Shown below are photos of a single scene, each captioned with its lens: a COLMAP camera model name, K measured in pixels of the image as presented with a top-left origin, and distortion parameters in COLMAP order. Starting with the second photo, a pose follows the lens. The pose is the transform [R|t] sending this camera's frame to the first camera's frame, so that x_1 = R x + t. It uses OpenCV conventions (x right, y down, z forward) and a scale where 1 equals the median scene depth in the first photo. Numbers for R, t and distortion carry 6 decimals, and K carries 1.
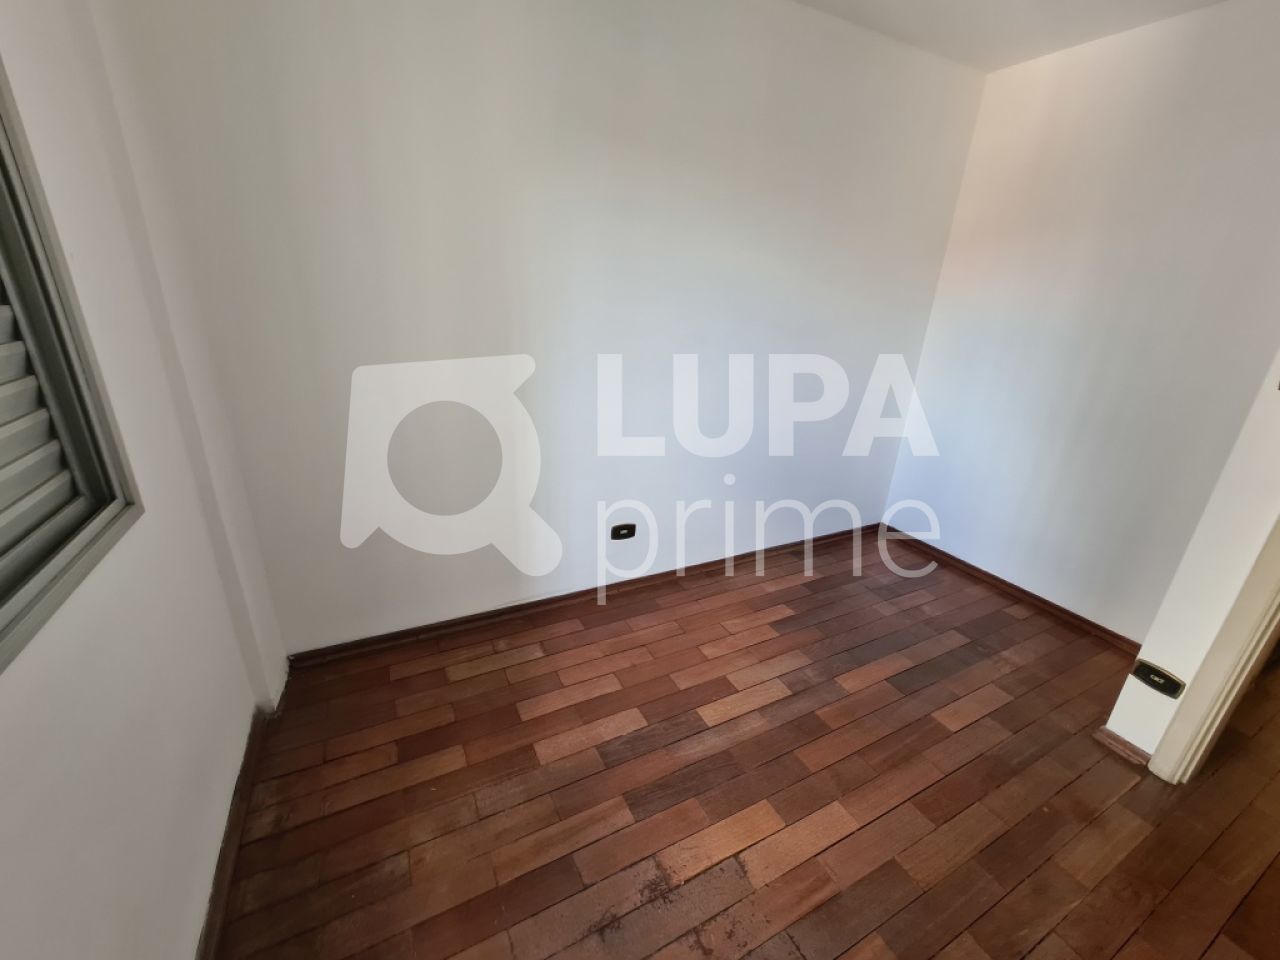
lens RADIAL K [[519.4, 0, 644.7], [0, 519.4, 480.3], [0, 0, 1]] dist [0.000309, -0.000183]
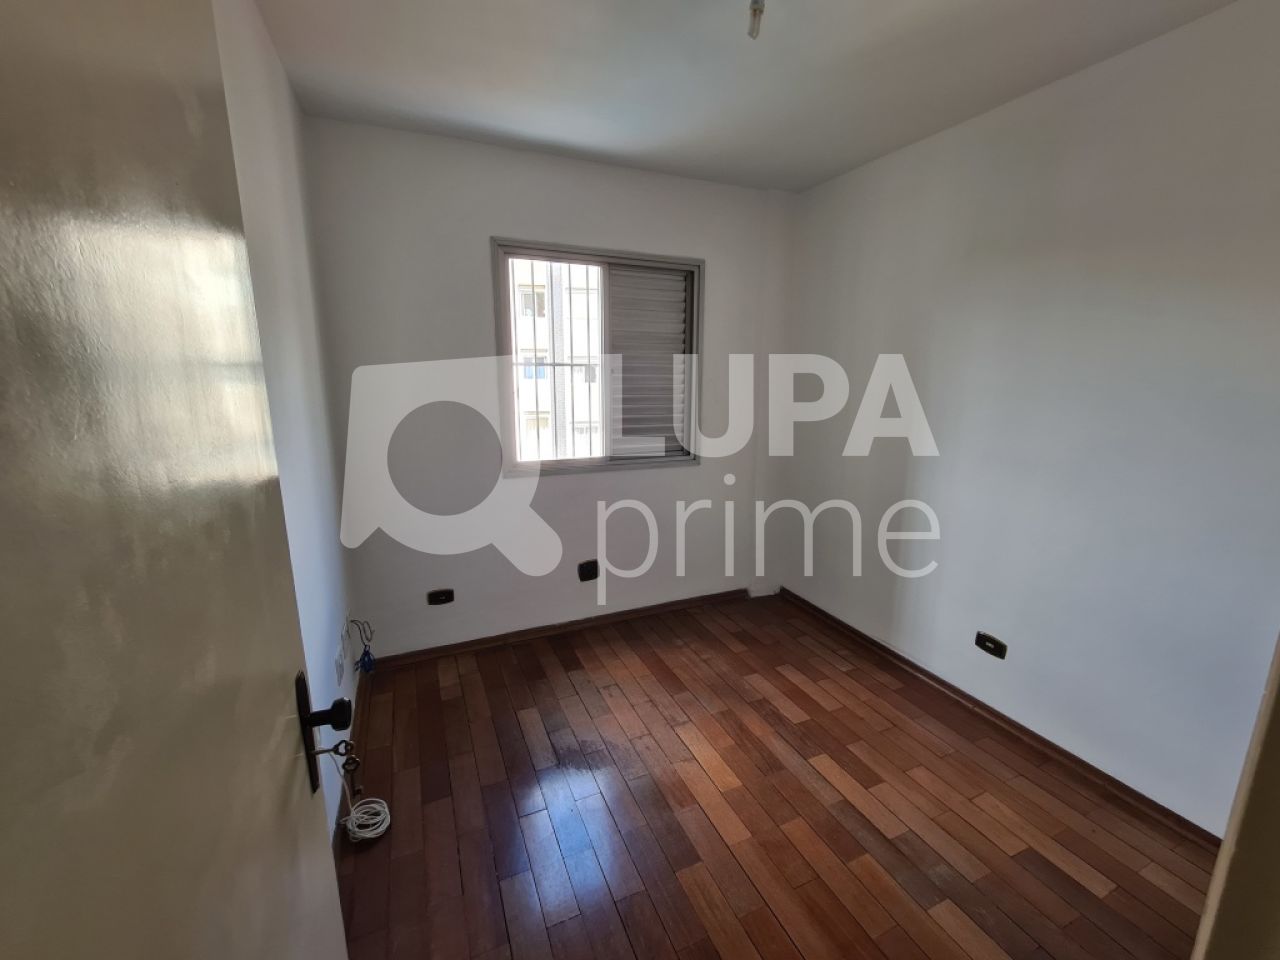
lens RADIAL K [[516.9, 0, 641.2], [0, 516.9, 477.4], [0, 0, 1]] dist [-0.001876, -0.000226]
pose [[-0.063365, 0.145701, -0.987297, 1.094541], [-0.357438, 0.920344, 0.158761, -0.122883], [0.931785, 0.362957, -0.006238, 0.435065]]
